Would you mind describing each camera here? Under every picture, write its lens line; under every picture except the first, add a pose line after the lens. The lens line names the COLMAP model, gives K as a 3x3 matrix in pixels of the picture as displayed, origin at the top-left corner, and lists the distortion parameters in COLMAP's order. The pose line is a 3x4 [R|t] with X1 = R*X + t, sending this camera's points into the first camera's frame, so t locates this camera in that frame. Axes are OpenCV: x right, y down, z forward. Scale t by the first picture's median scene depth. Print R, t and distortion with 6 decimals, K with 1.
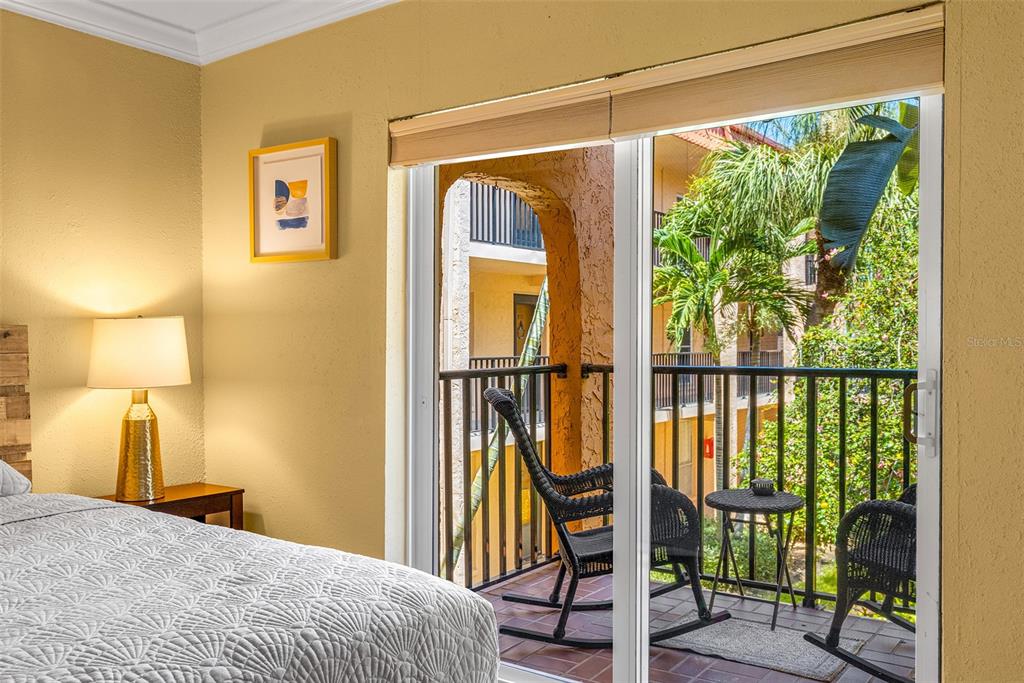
lens RADIAL K [[872.5, 0, 507.0], [0, 872.5, 360.8], [0, 0, 1]] dist [0.008179, -0.005537]
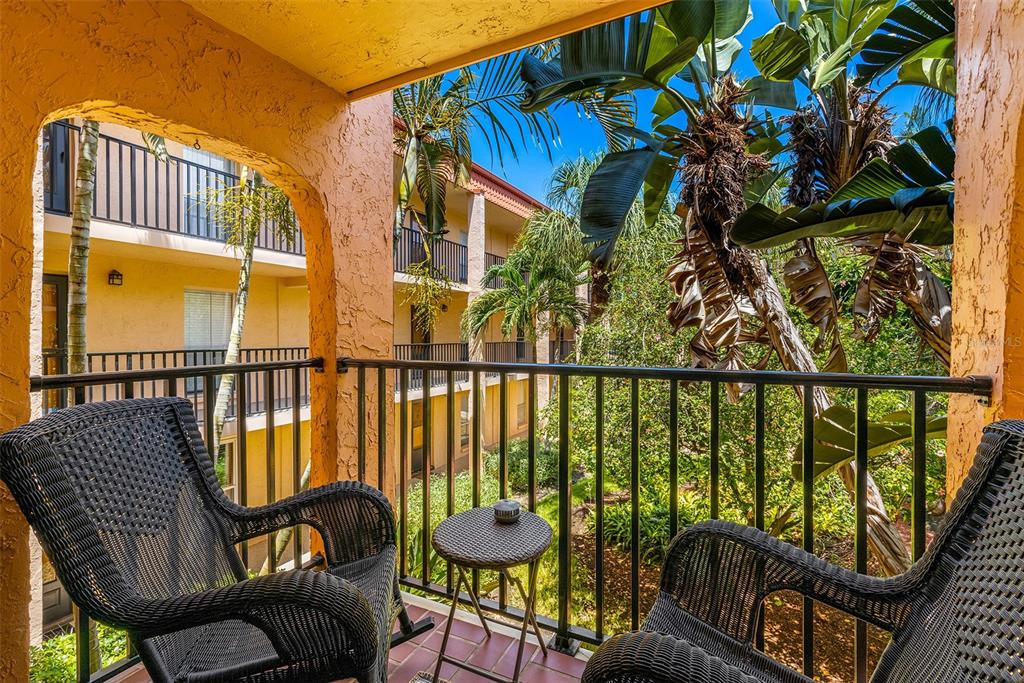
lens RADIAL K [[468.7, 0, 512.0], [0, 468.7, 341.5], [0, 0, 1]] dist [0.018471, -0.000004]
pose [[0.986599, 0.000860, 0.163164, 0.187340], [0.000347, 0.999973, -0.007365, -0.010209], [-0.163166, 0.007323, 0.986572, 0.463448]]
